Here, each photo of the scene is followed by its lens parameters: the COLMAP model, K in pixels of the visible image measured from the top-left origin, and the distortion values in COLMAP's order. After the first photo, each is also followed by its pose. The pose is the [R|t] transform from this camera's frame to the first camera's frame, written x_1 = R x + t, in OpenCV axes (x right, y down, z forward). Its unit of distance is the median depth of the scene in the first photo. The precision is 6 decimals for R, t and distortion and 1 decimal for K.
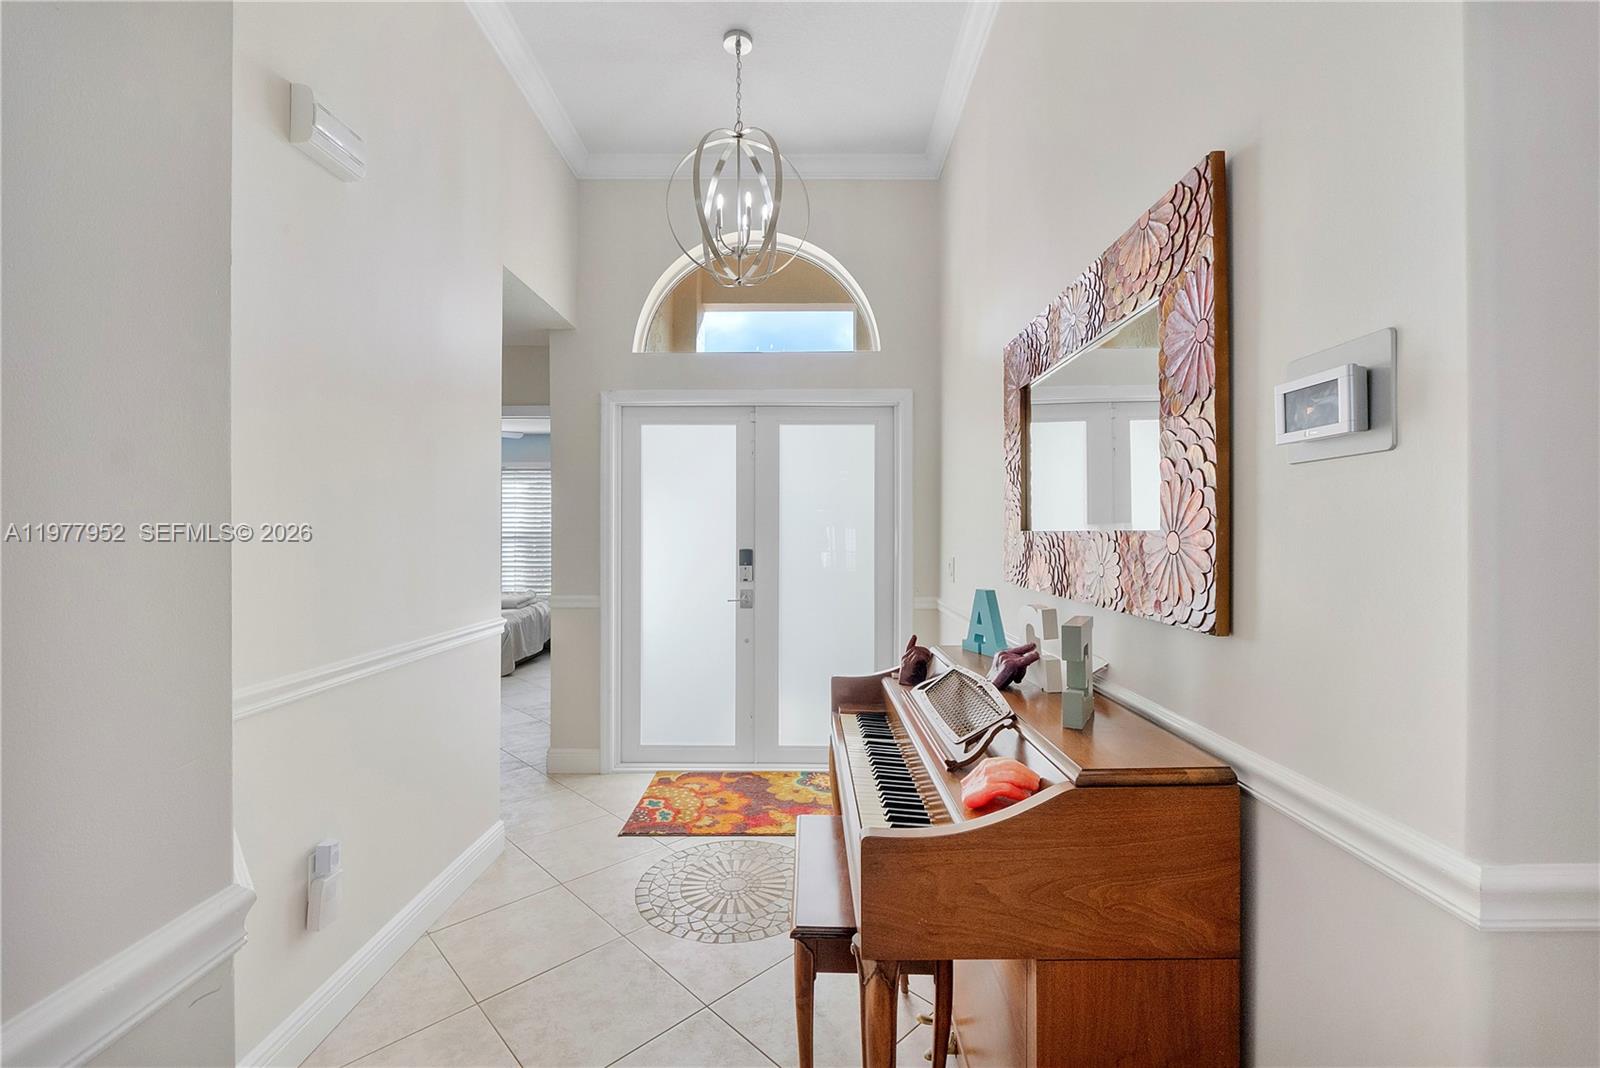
lens RADIAL K [[680.3, 0, 802.3], [0, 680.3, 534.3], [0, 0, 1]] dist [-0.007482, 0.000257]
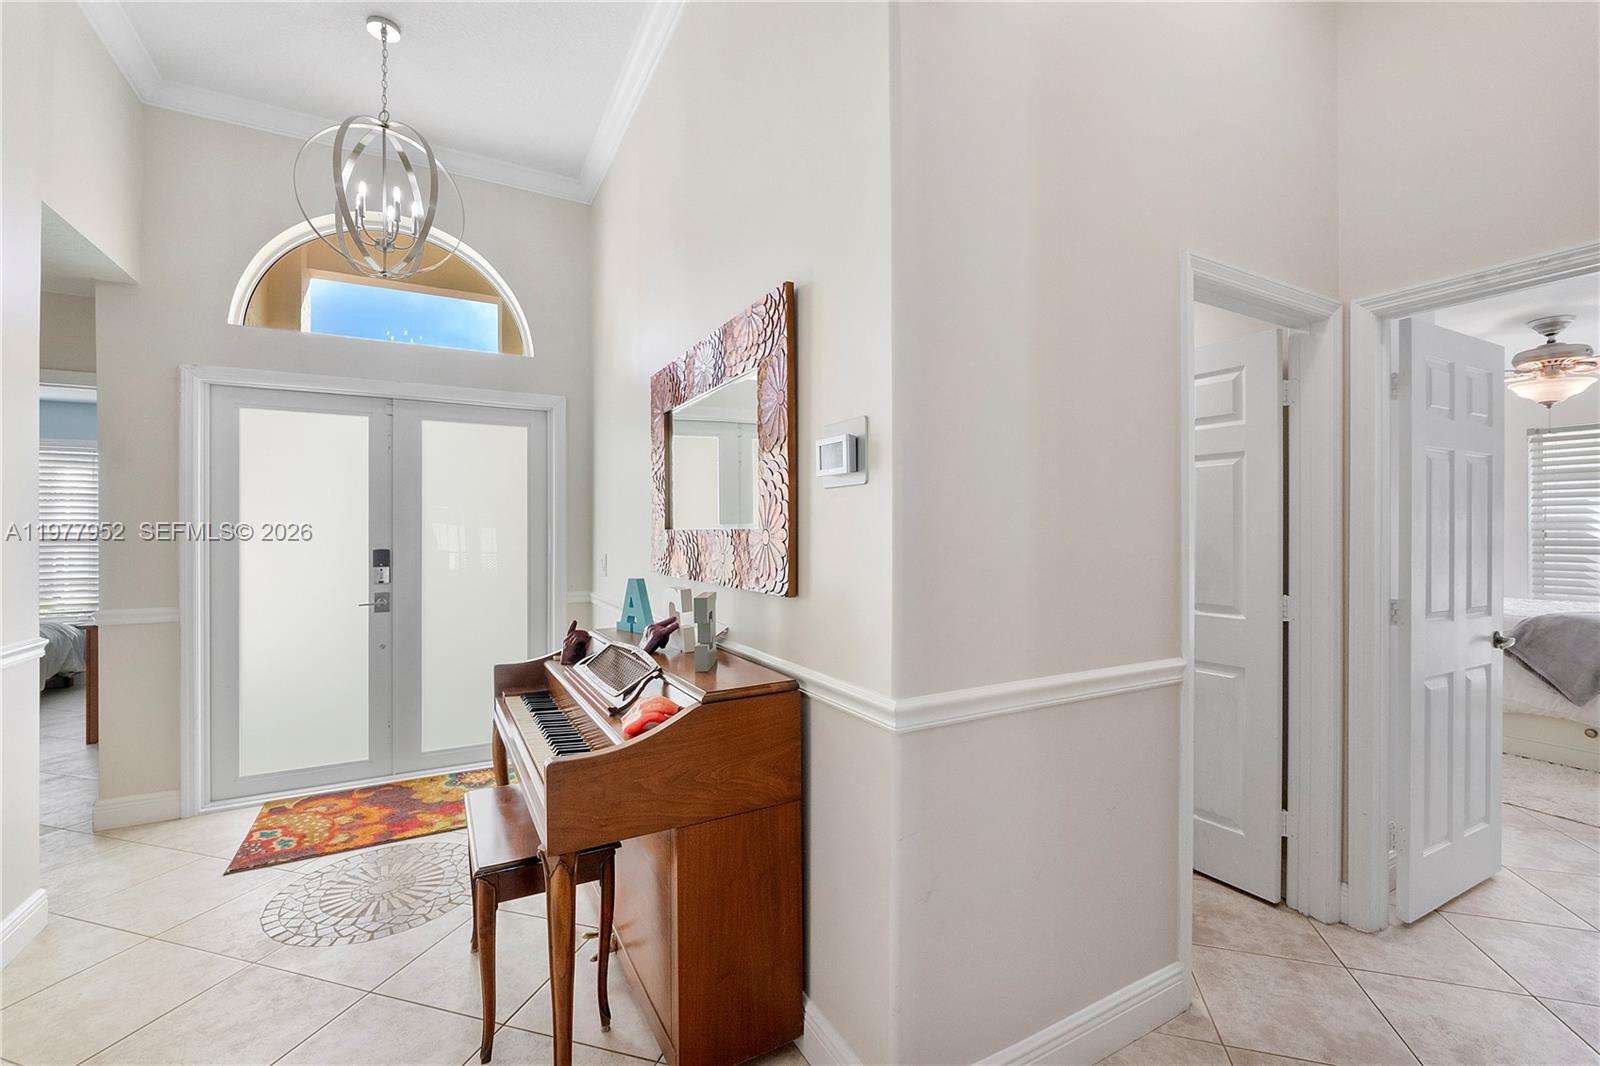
lens RADIAL K [[680.3, 0, 806.1], [0, 680.3, 530.7], [0, 0, 1]] dist [-0.007482, 0.000257]
pose [[0.869956, -0.001021, 0.493129, -0.056952], [0.003076, 0.999990, -0.003357, 0.001912], [-0.493120, 0.004438, 0.869950, -0.178129]]
